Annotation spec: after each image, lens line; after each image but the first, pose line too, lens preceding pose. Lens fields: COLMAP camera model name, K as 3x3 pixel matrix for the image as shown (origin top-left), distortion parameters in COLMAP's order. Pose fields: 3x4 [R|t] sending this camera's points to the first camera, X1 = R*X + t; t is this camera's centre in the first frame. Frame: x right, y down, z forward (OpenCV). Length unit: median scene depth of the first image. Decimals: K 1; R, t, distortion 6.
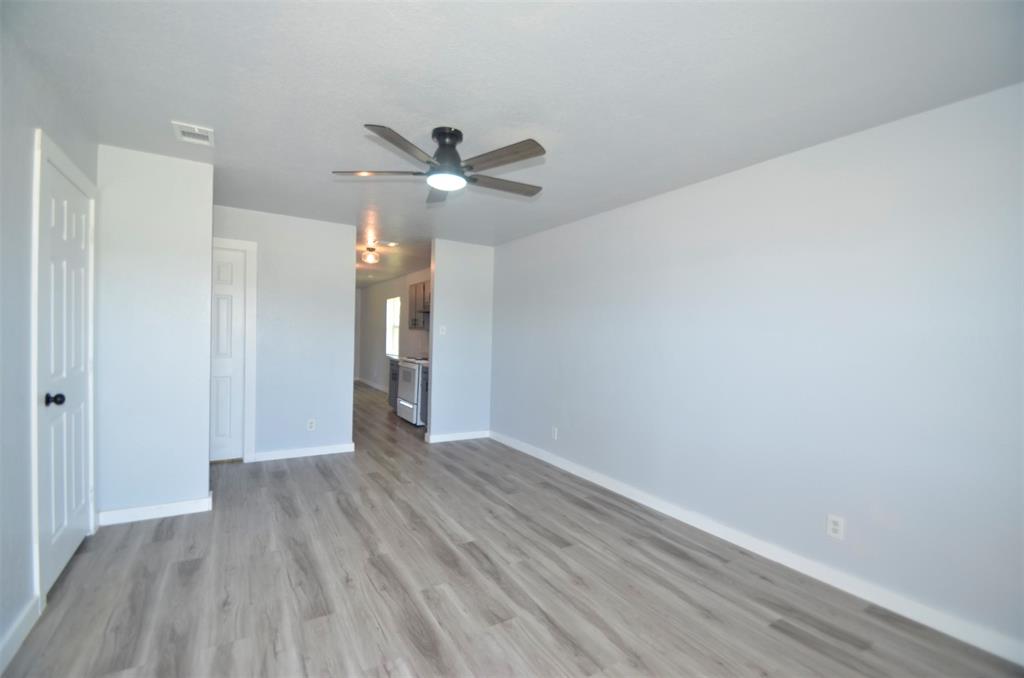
lens RADIAL K [[454.3, 0, 508.9], [0, 454.3, 341.6], [0, 0, 1]] dist [0.032644, -0.027403]
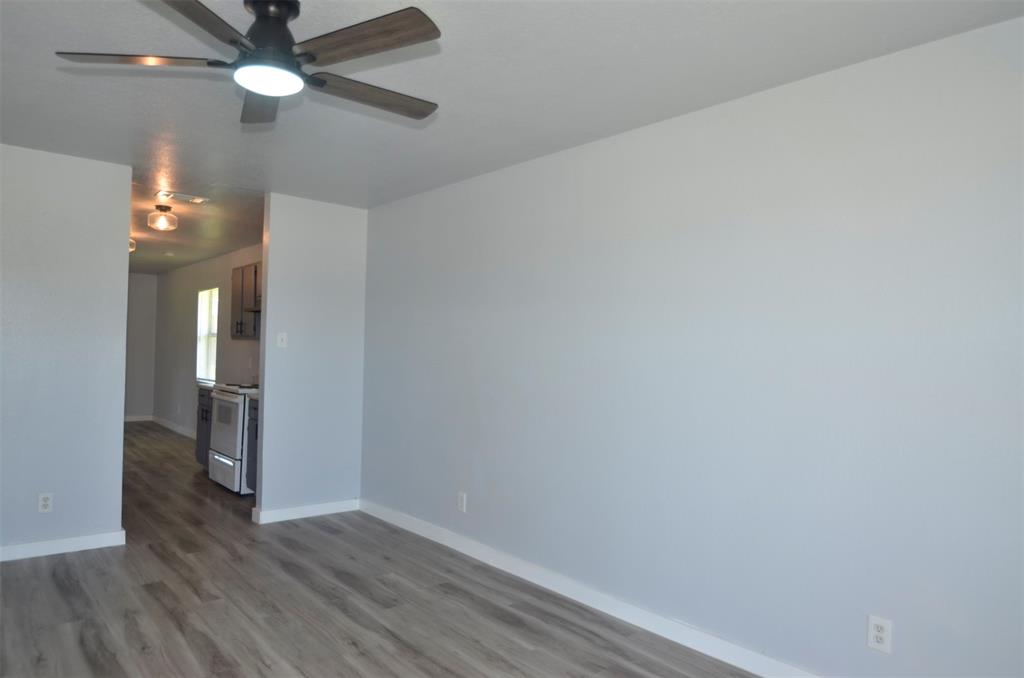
lens RADIAL K [[658.0, 0, 512.0], [0, 658.0, 339.0], [0, 0, 1]] dist [-0.025214, -0.000485]
pose [[0.985453, 0.000058, 0.169949, 0.016804], [0.004552, 0.999632, -0.026734, -0.001623], [-0.169888, 0.027118, 0.985090, 0.104208]]
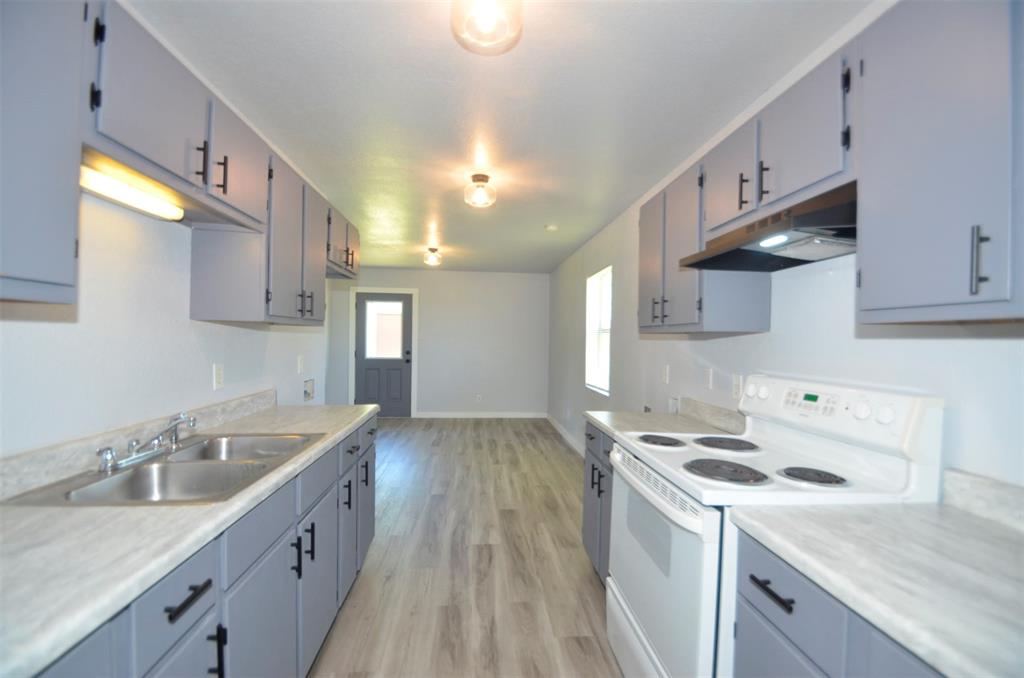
lens RADIAL K [[442.3, 0, 509.5], [0, 442.3, 344.4], [0, 0, 1]] dist [0.002447, -0.009719]
pose [[0.897482, -0.006116, -0.441009, -0.351376], [0.000405, 0.999915, -0.013043, -0.030178], [0.441052, 0.011527, 0.897408, 1.434023]]
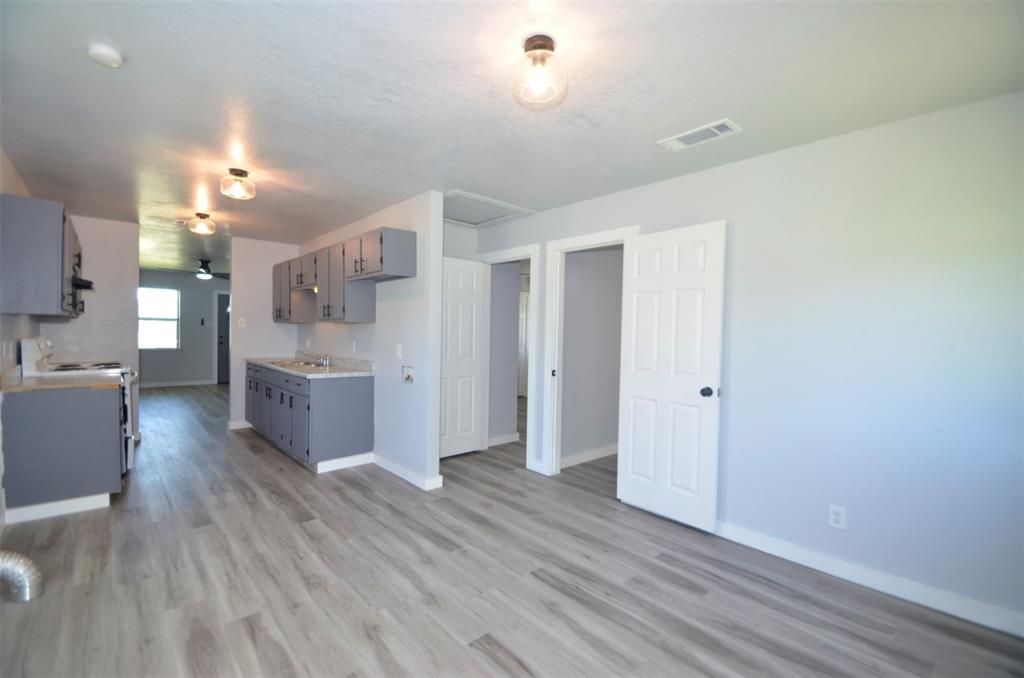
lens RADIAL K [[454.3, 0, 508.9], [0, 454.3, 341.6], [0, 0, 1]] dist [0.032644, -0.027403]
pose [[-0.982581, -0.041556, -0.181127, -1.167834], [-0.047915, 0.998374, 0.030876, -0.074537], [0.179549, 0.039017, -0.982975, 3.212628]]
